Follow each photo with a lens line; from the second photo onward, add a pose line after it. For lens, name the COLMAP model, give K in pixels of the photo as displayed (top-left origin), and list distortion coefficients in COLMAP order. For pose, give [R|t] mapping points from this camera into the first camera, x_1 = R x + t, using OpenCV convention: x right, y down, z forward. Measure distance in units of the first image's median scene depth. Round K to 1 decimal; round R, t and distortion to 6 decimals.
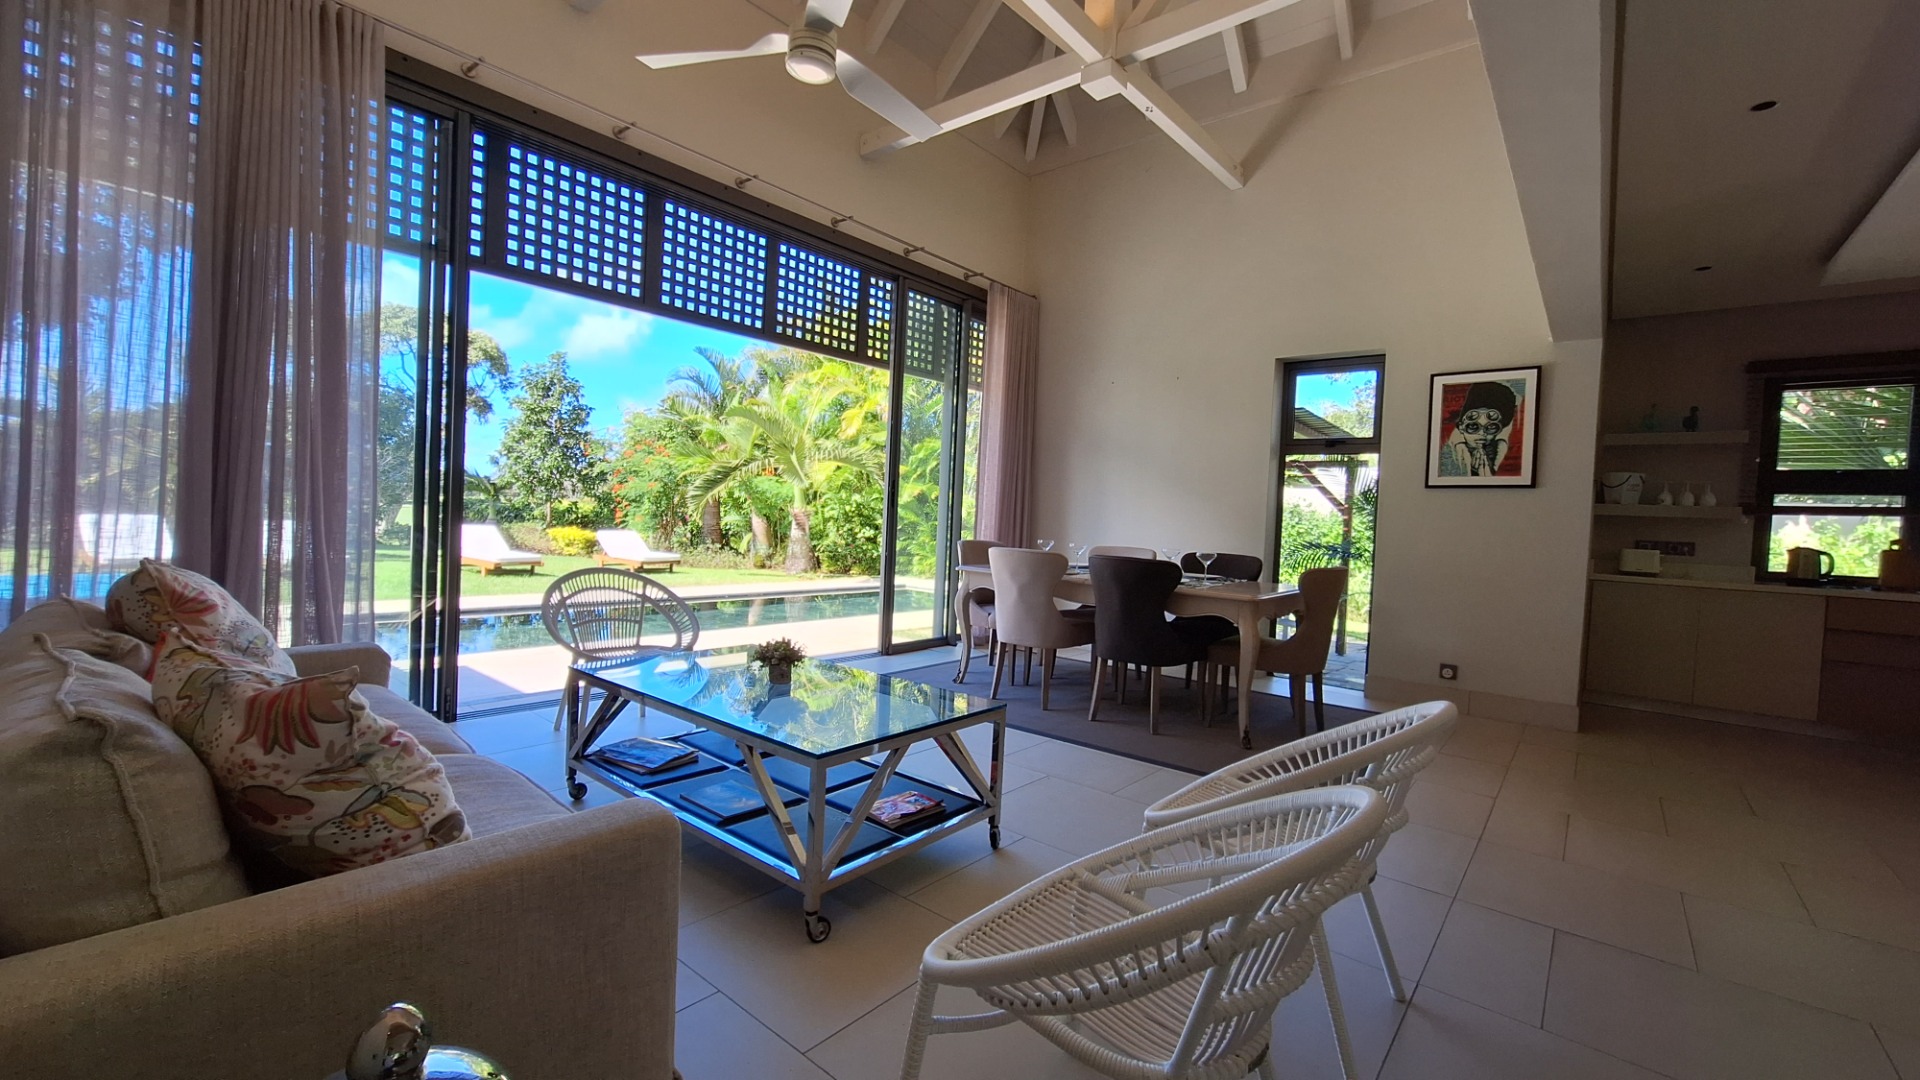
lens RADIAL K [[767.7, 0, 969.3], [0, 767.7, 535.6], [0, 0, 1]] dist [-0.003826, -0.000271]
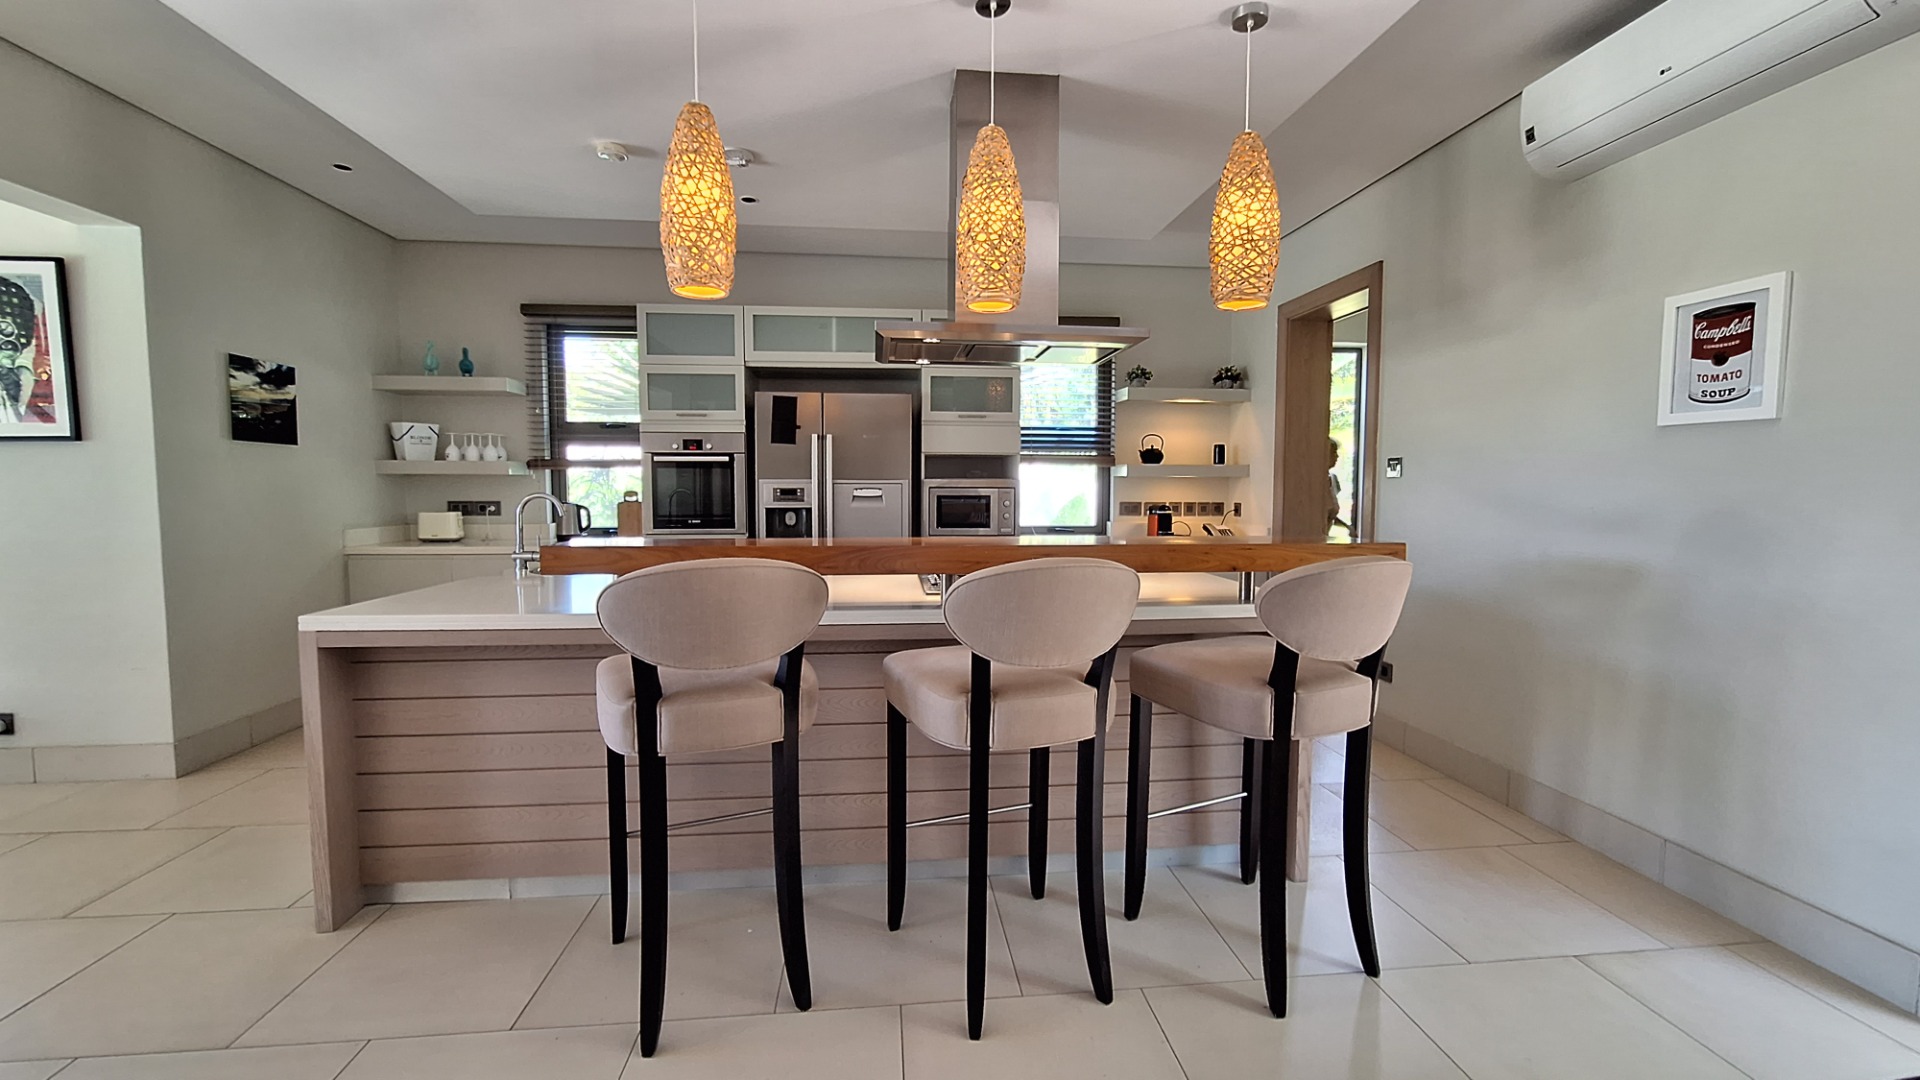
lens RADIAL K [[767.7, 0, 963.8], [0, 767.7, 532.6], [0, 0, 1]] dist [-0.003826, -0.000271]
pose [[0.694776, -0.087060, 0.713937, 0.758011], [0.051584, 0.996122, 0.071271, 0.011162], [-0.717374, -0.012689, 0.696573, -0.036307]]
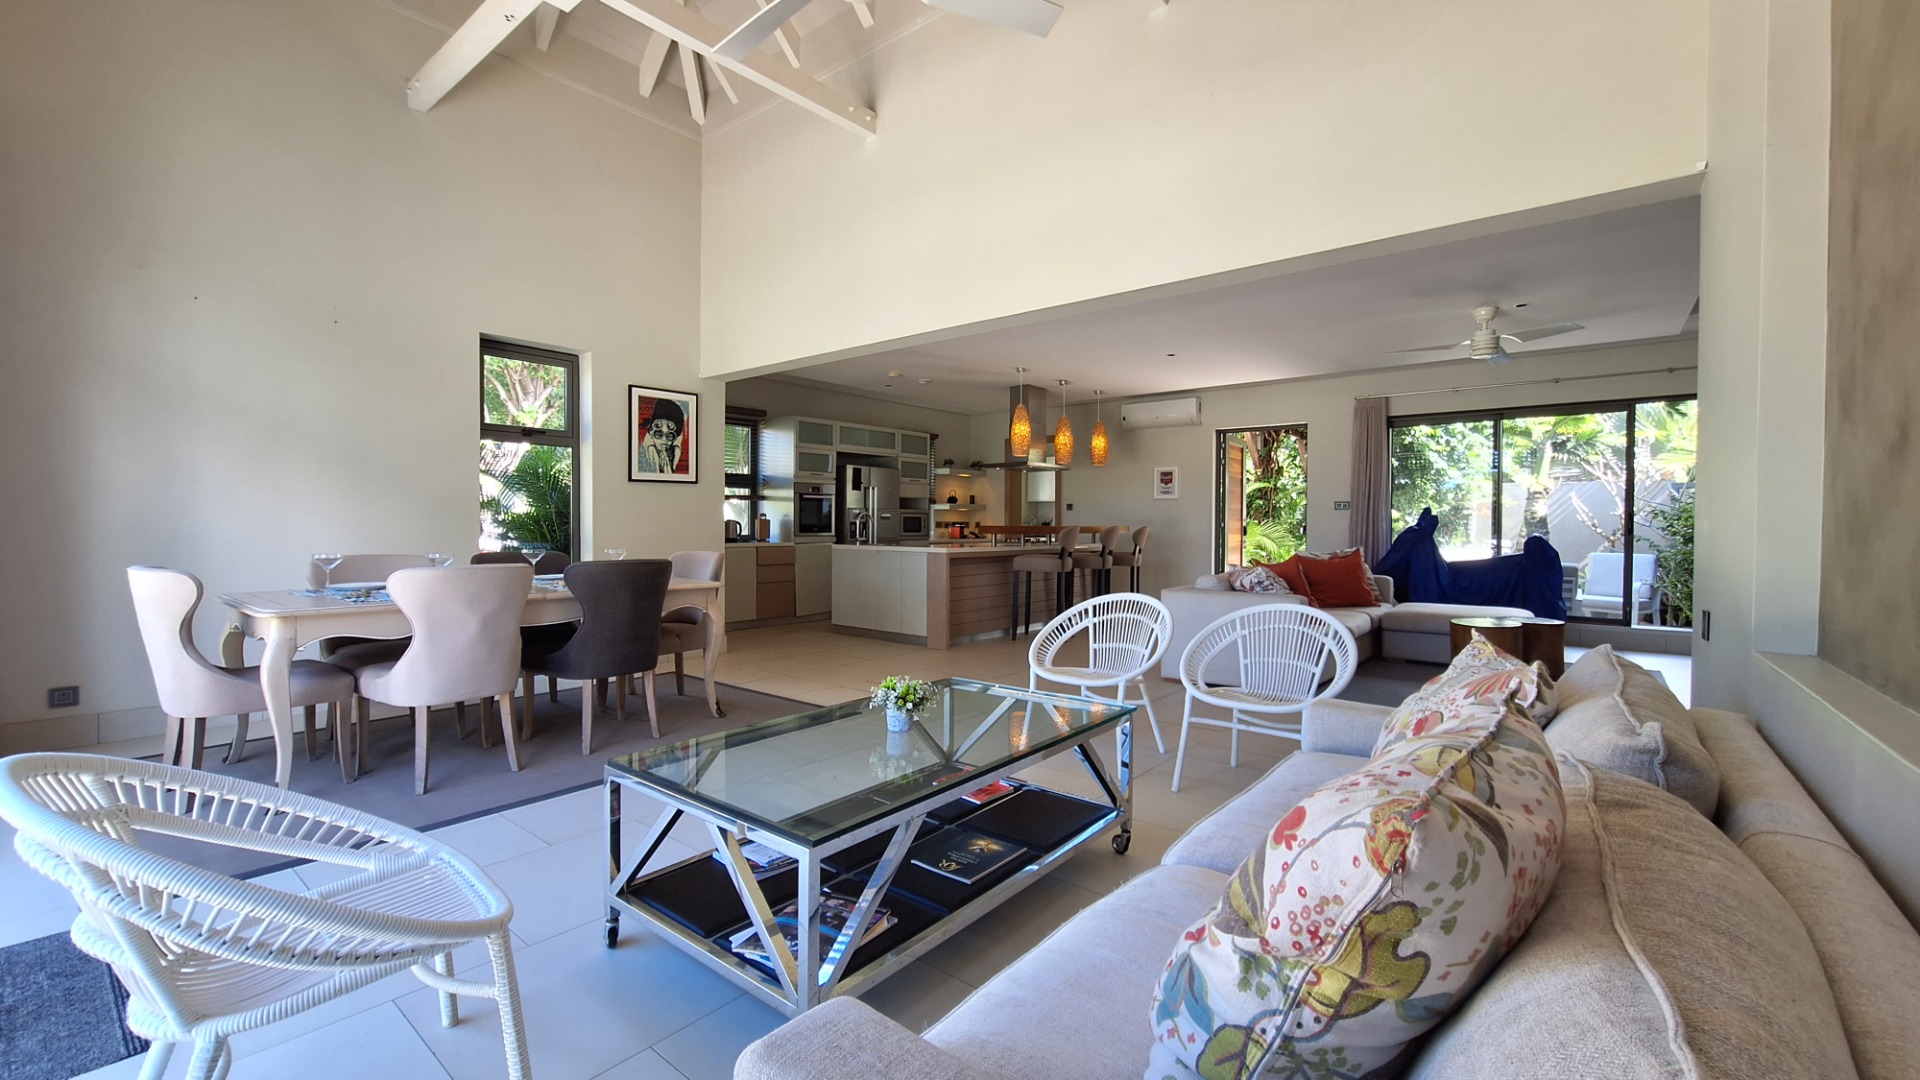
lens RADIAL K [[767.7, 0, 959.8], [0, 767.7, 532.4], [0, 0, 1]] dist [-0.003826, -0.000271]
pose [[-0.015660, -0.056764, 0.998265, -0.597672], [0.027232, 0.997993, 0.057176, -0.039374], [-0.999506, 0.028080, -0.014083, 0.532902]]
